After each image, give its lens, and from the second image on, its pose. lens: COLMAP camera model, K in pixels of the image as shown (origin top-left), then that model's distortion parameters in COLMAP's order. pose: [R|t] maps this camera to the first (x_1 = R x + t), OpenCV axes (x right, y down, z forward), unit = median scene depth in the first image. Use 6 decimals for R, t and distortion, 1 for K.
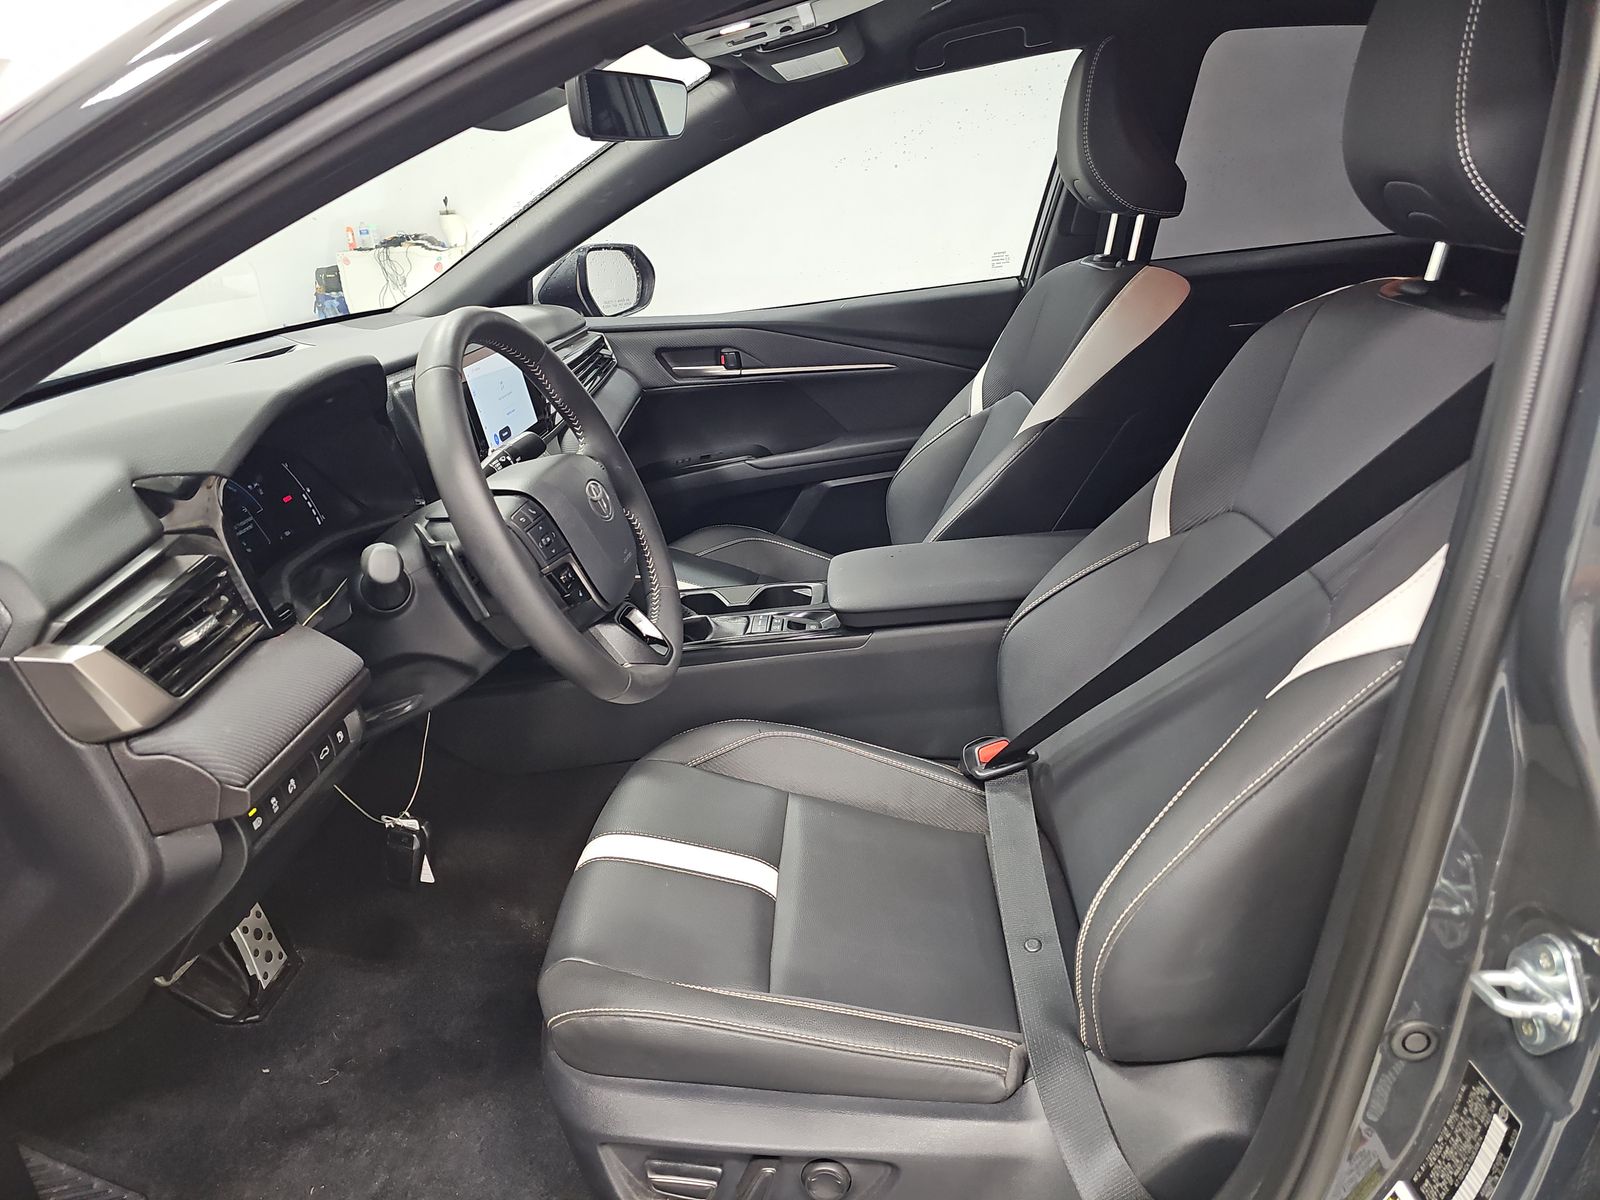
lens RADIAL K [[1097.1, 0, 800.0], [0, 1097.1, 600.0], [0, 0, 1]] dist [0.003278, -0.004800]
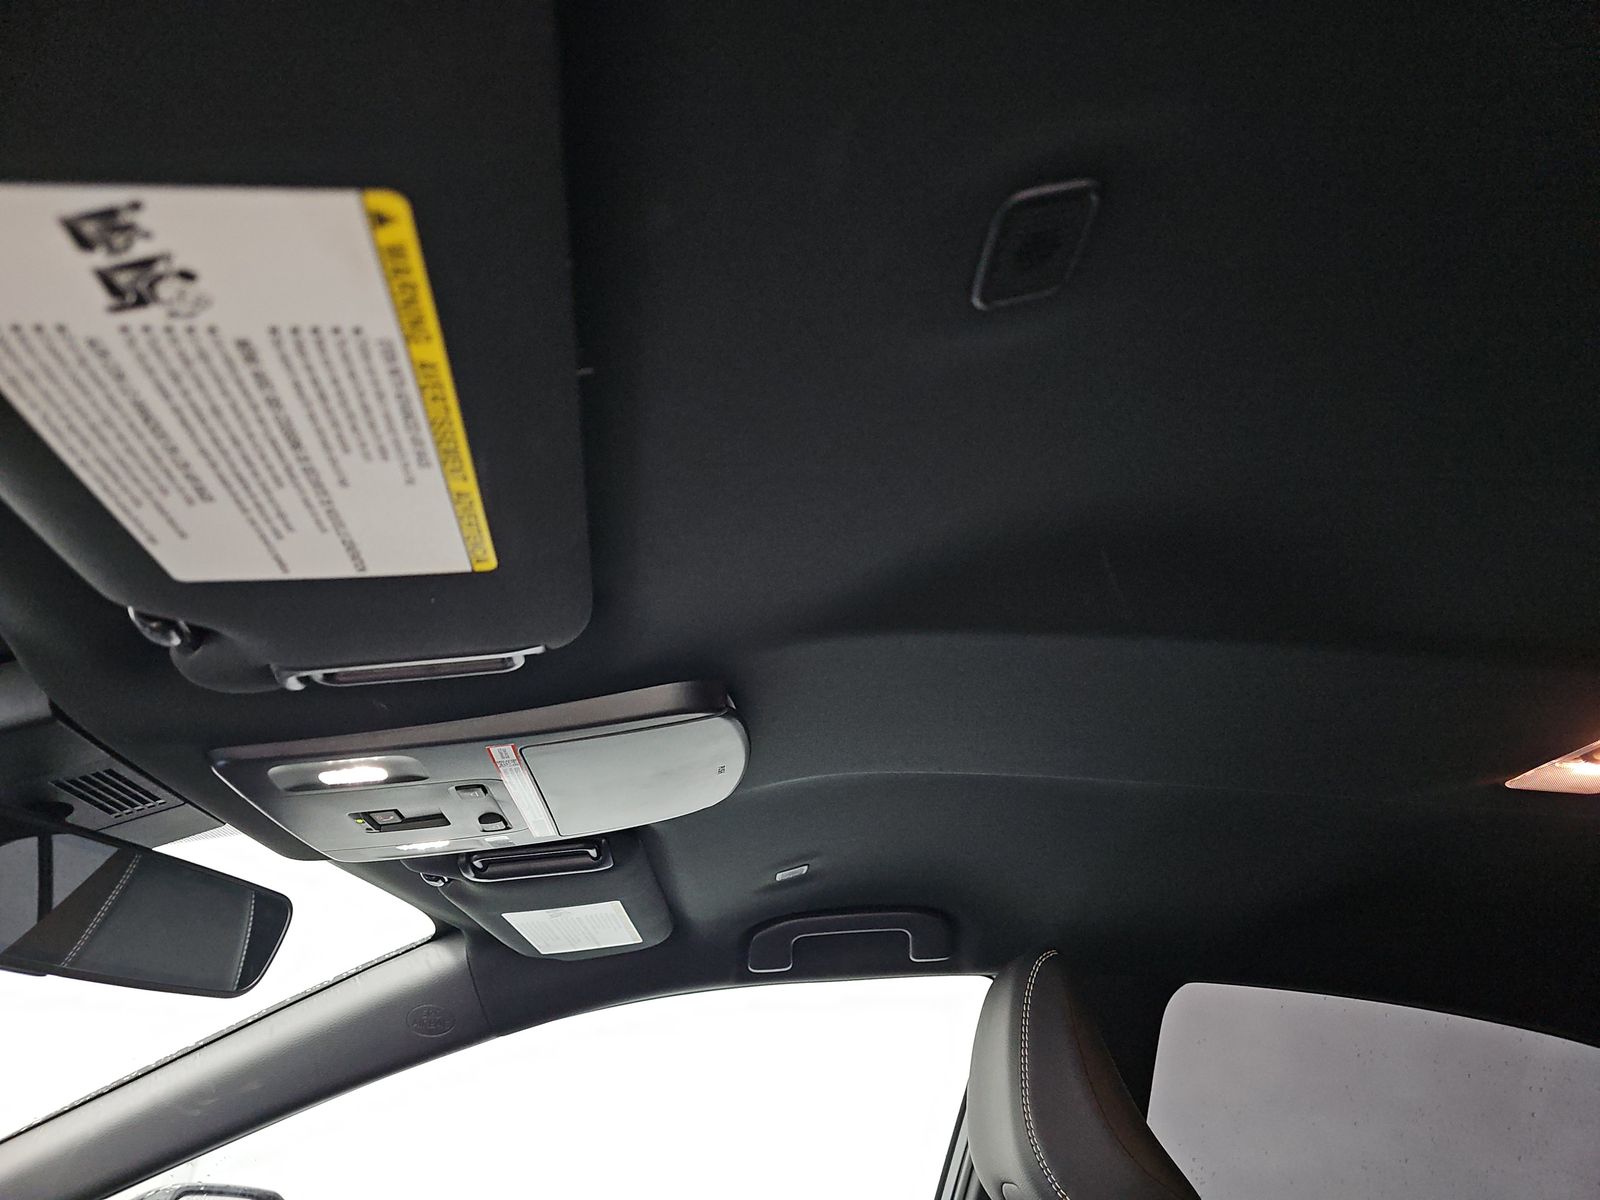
lens RADIAL K [[1097.1, 0, 800.0], [0, 1097.1, 600.0], [0, 0, 1]] dist [0.003278, -0.004800]
pose [[0.983976, 0.161528, 0.075503, 0.054196], [-0.057294, 0.687429, -0.723988, -0.171431], [-0.168847, 0.708061, 0.685668, 0.412574]]
